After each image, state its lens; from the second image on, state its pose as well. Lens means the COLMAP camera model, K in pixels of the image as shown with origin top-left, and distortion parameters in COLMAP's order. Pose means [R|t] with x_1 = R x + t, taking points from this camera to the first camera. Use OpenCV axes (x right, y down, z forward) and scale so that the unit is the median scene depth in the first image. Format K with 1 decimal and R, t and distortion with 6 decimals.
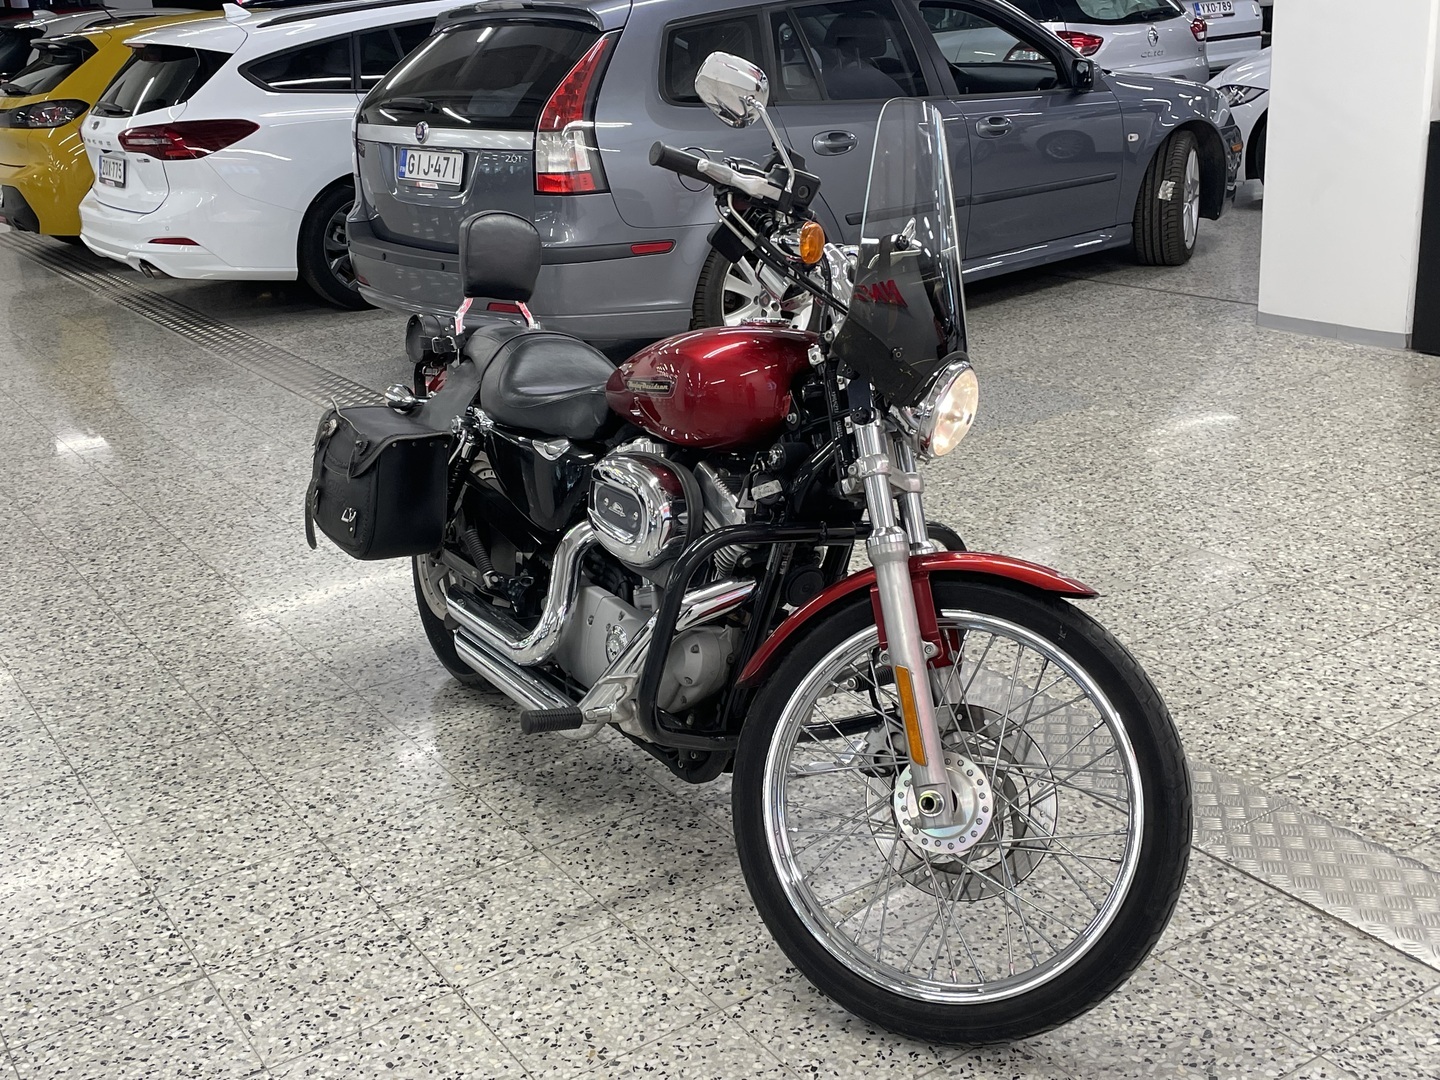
lens RADIAL K [[1573.4, 0, 739.3], [0, 1573.4, 585.8], [0, 0, 1]] dist [0.072571, 0.010580]
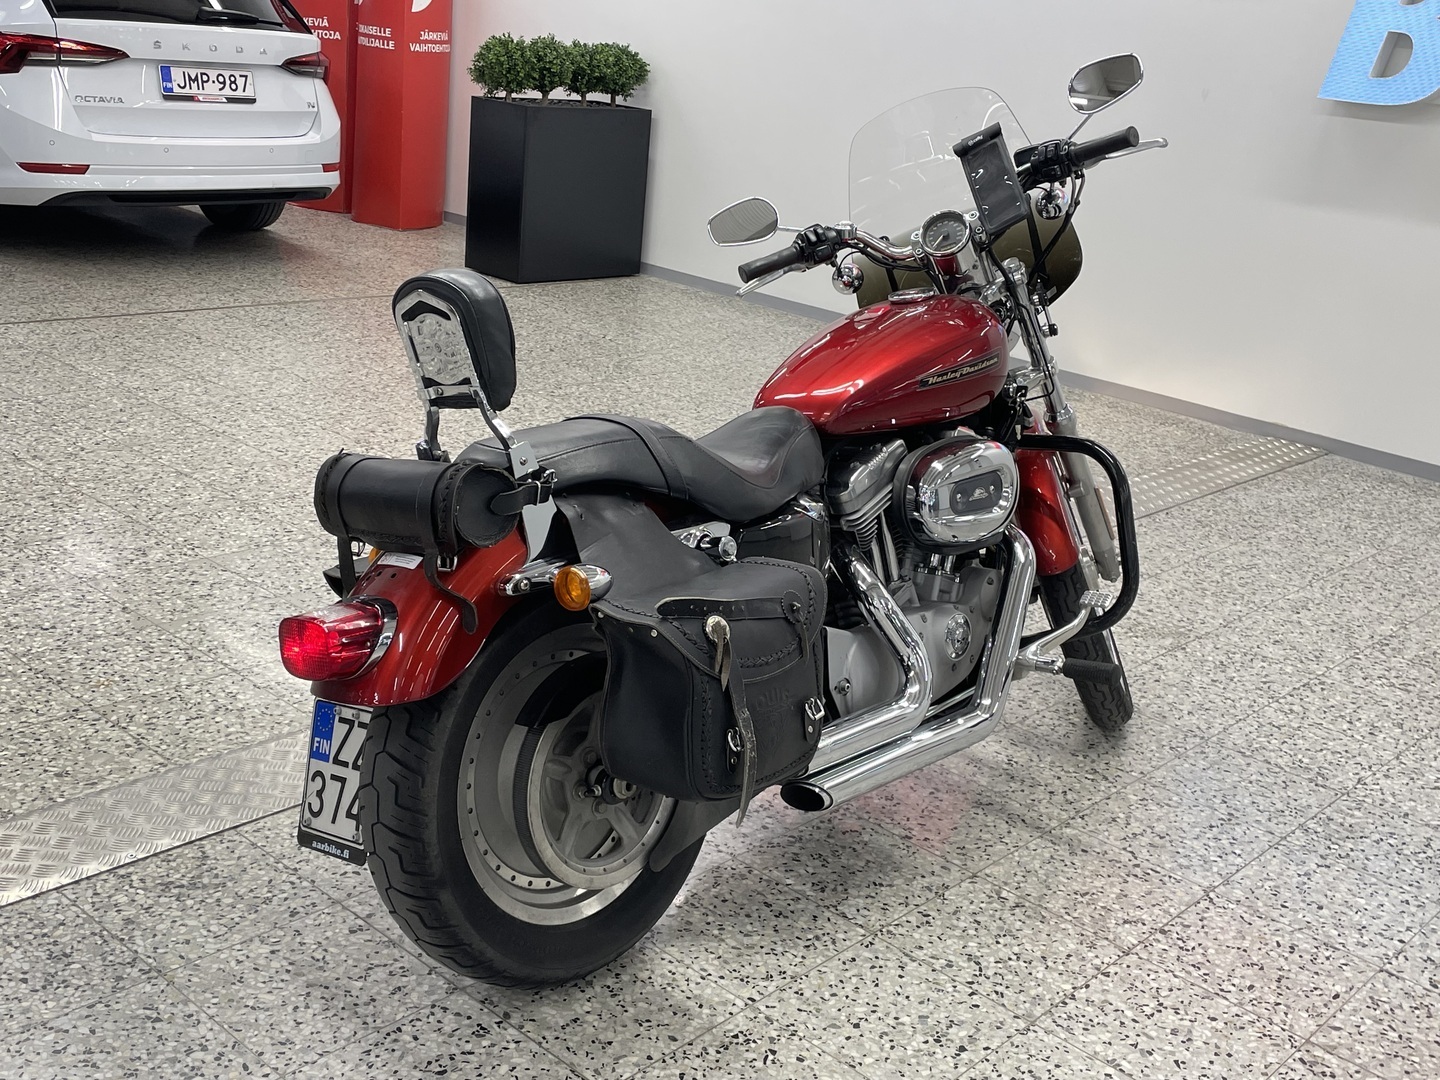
lens RADIAL K [[1571.8, 0, 715.8], [0, 1571.8, 618.2], [0, 0, 1]] dist [0.088268, -0.055831]
pose [[-0.240482, -0.320002, 0.916388, -0.935712], [0.269506, 0.884960, 0.379752, -0.385228], [-0.932489, 0.338295, -0.126574, 1.233460]]
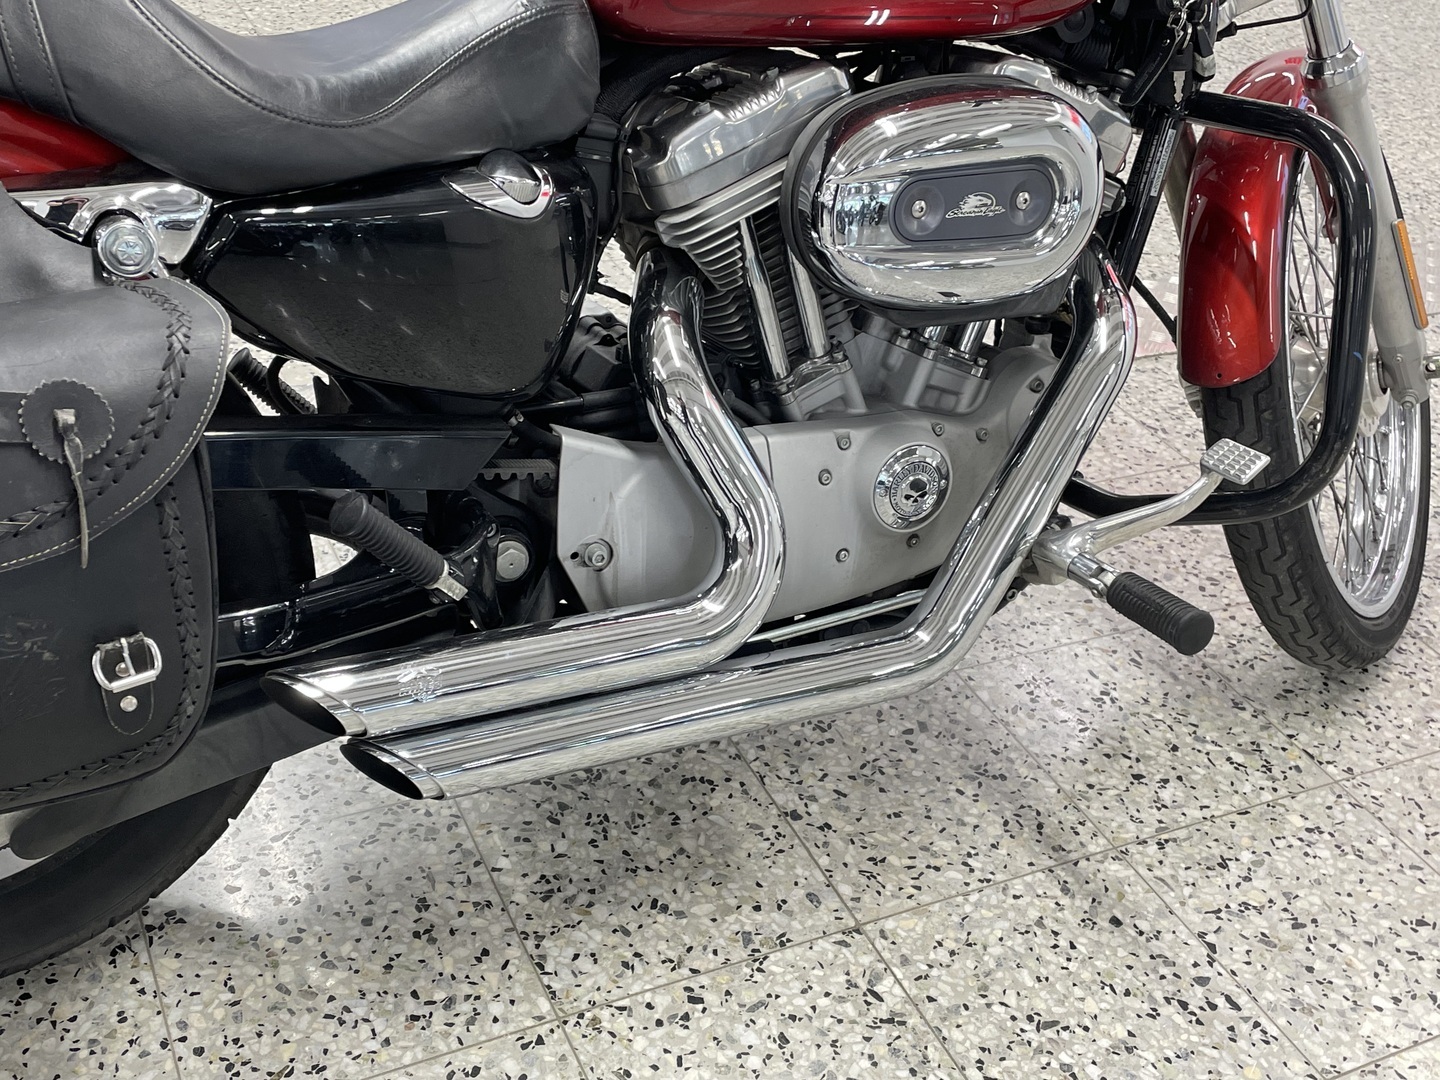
lens RADIAL K [[1573.4, 0, 739.3], [0, 1573.4, 585.8], [0, 0, 1]] dist [0.072571, 0.010580]
pose [[0.130154, -0.514489, 0.847562, -0.520929], [0.241159, 0.845589, 0.476258, -0.185909], [-0.961718, 0.142410, 0.234130, 0.912533]]
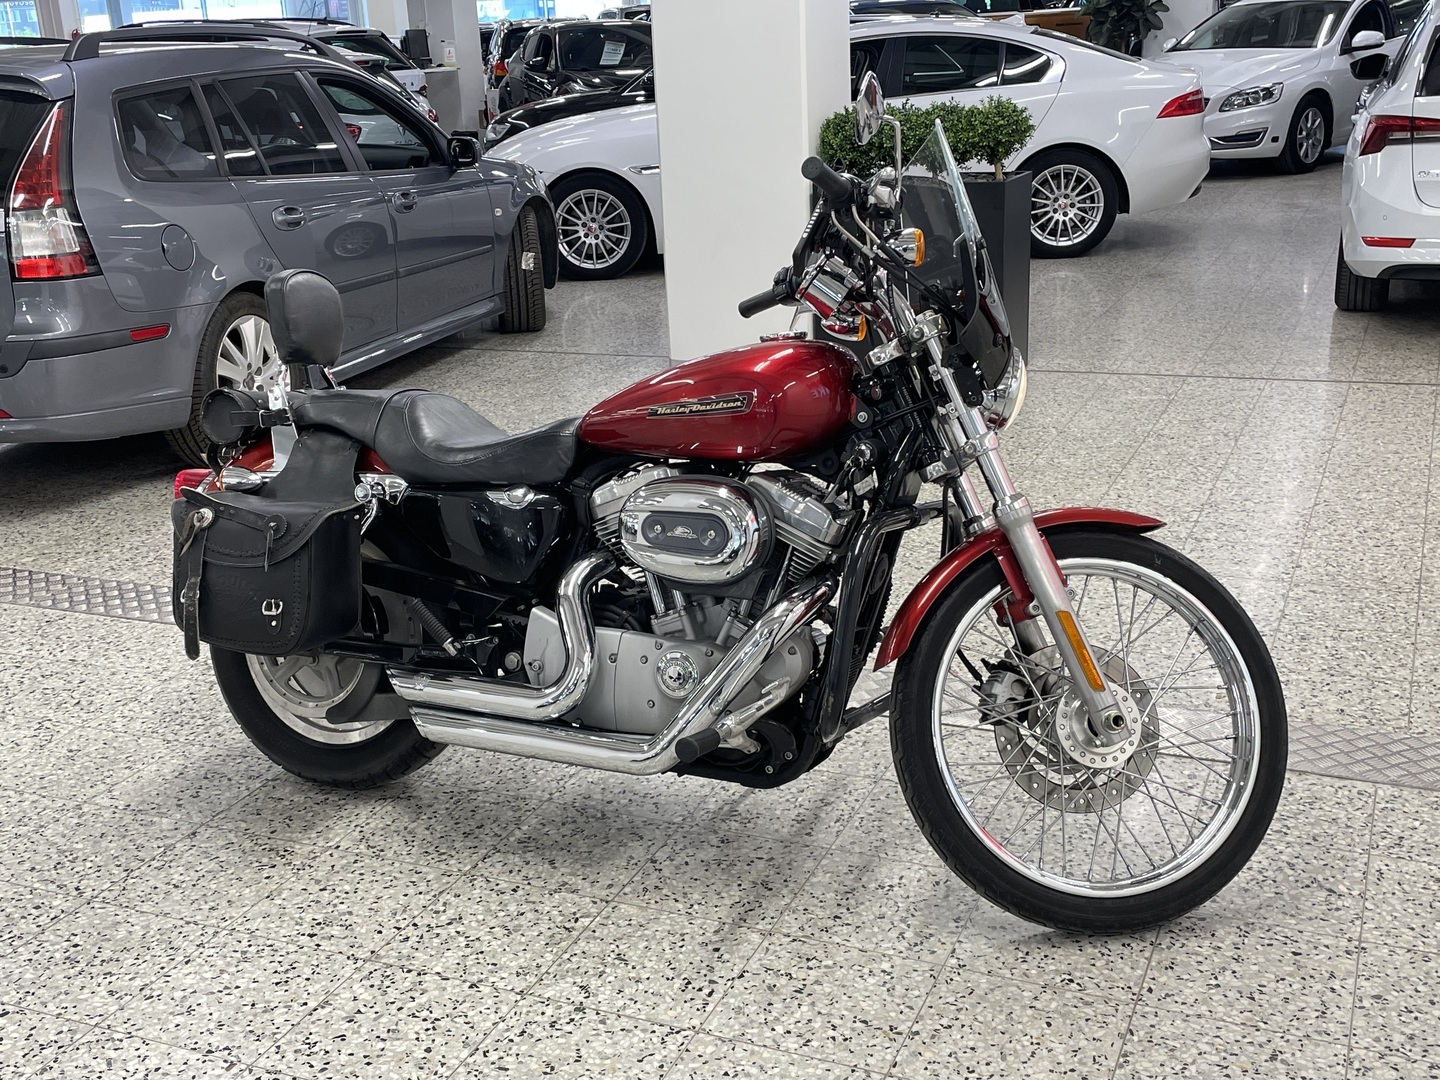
lens RADIAL K [[1571.8, 0, 715.8], [0, 1571.8, 618.2], [0, 0, 1]] dist [0.088268, -0.055831]
pose [[0.842412, -0.165491, 0.512792, -0.548211], [0.186878, 0.982332, 0.010022, -0.000825], [-0.505391, 0.087386, 0.858454, 0.121961]]
